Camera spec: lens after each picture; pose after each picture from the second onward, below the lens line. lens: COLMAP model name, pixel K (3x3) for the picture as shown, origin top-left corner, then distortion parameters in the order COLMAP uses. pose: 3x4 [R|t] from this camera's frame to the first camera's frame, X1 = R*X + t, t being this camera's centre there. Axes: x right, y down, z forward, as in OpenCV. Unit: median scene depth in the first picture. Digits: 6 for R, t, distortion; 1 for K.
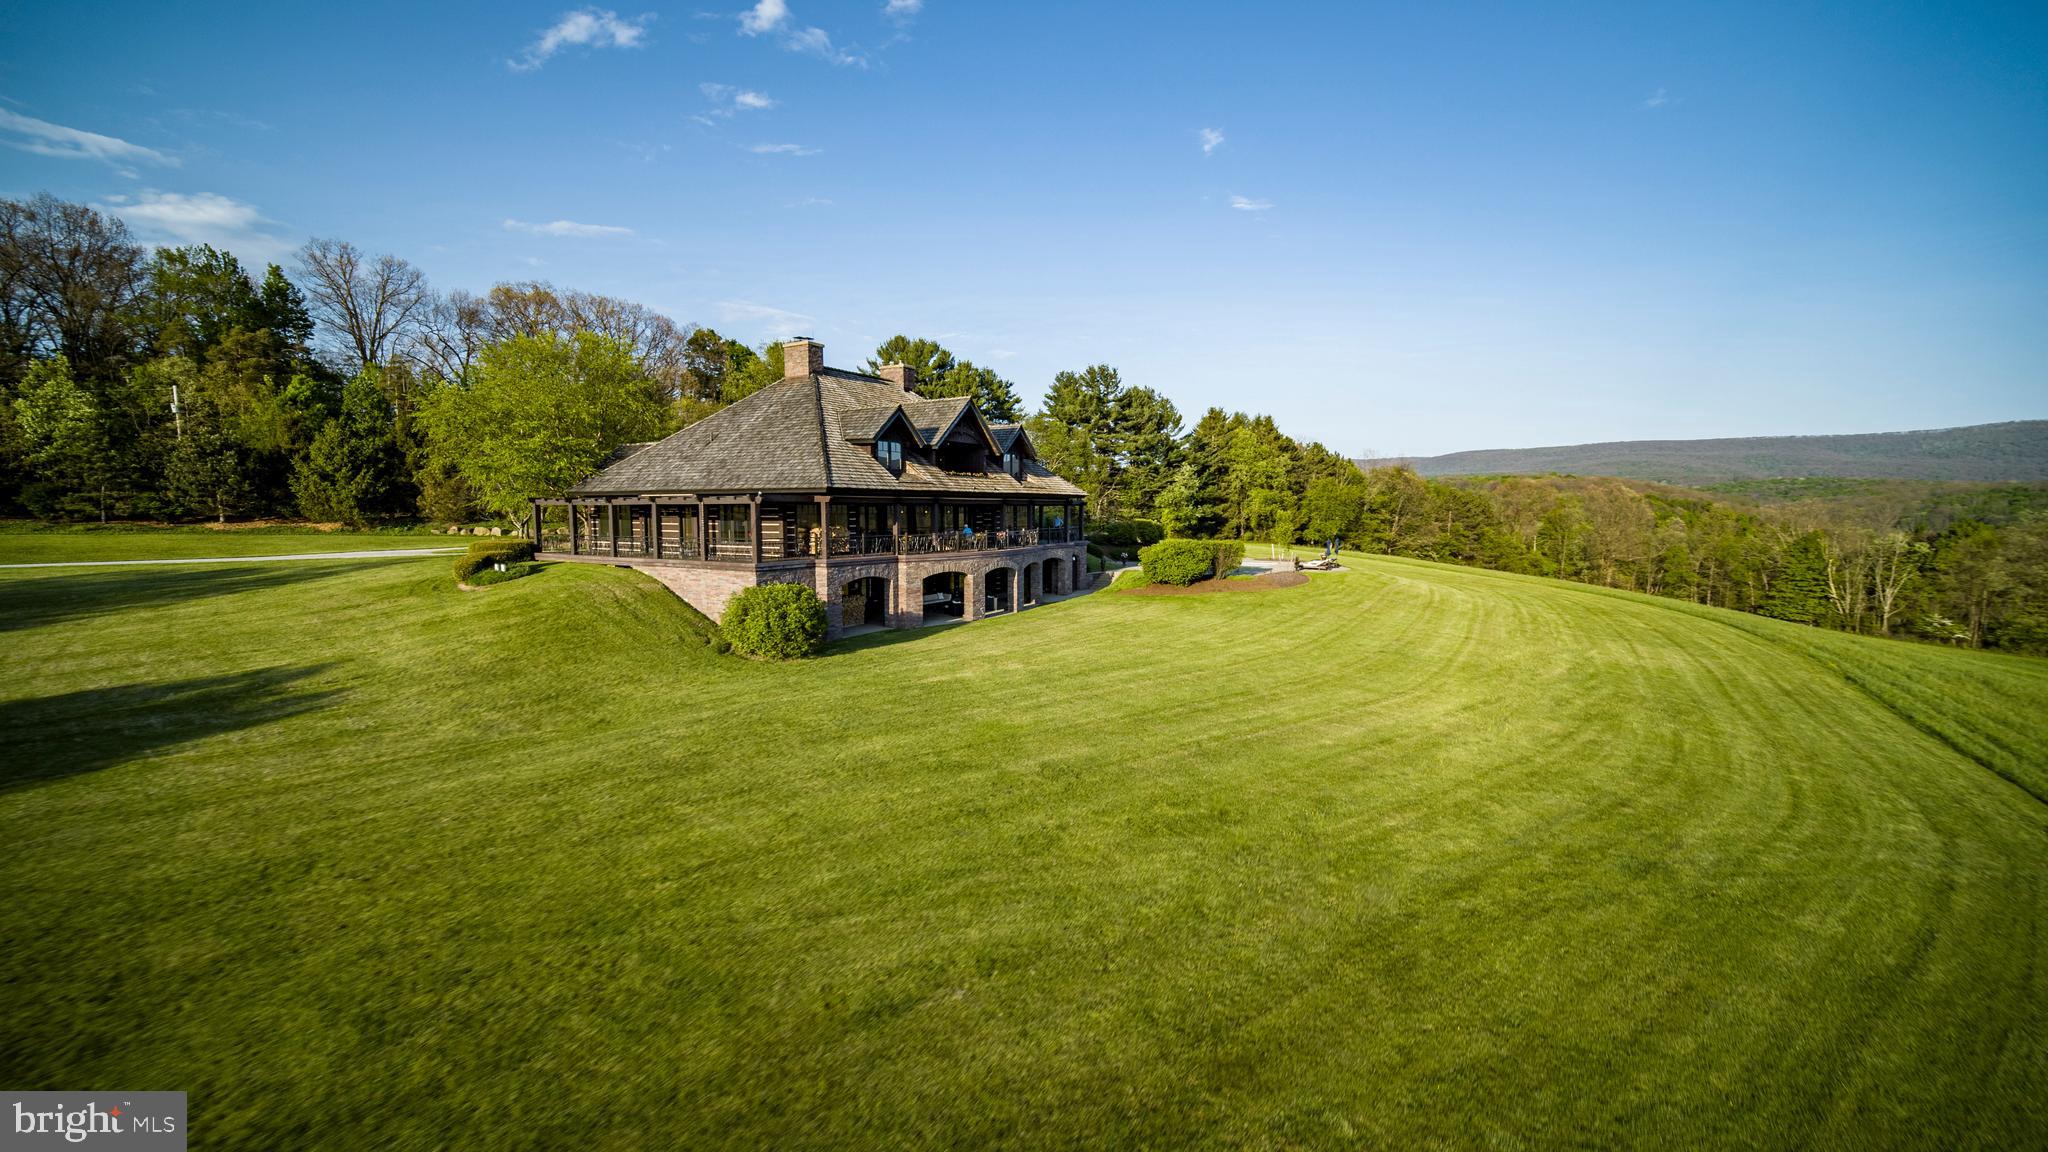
lens RADIAL K [[969.2, 0, 1024.0], [0, 969.2, 576.0], [0, 0, 1]] dist [-0.004282, -0.000499]
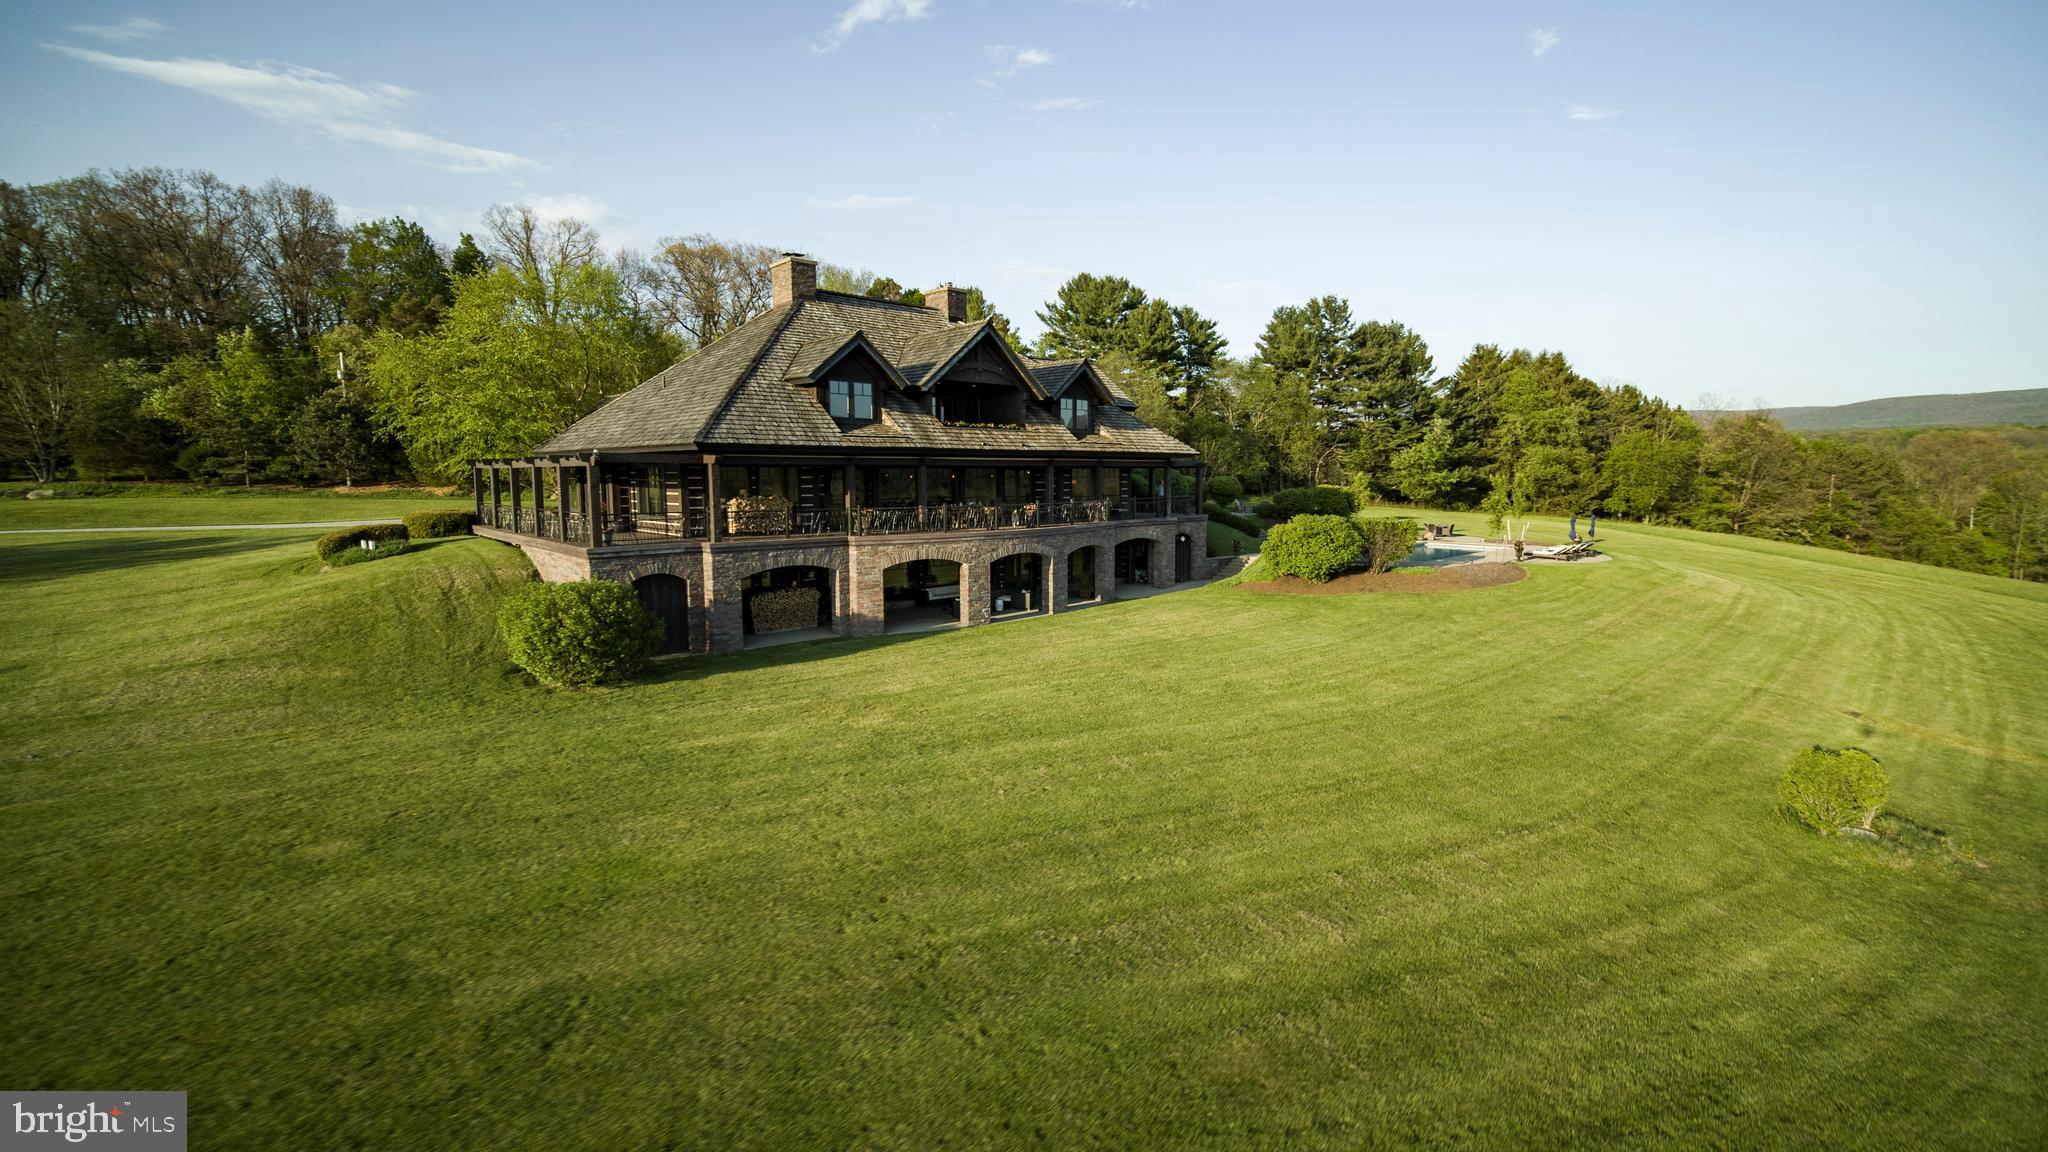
lens RADIAL K [[1016.2, 0, 1019.9], [0, 1016.2, 545.8], [0, 0, 1]] dist [-0.001953, -0.000680]
pose [[0.961343, 0.019042, -0.274694, 0.151063], [-0.017997, 0.999818, 0.006326, -0.015736], [0.274764, -0.001138, 0.961511, 0.219656]]
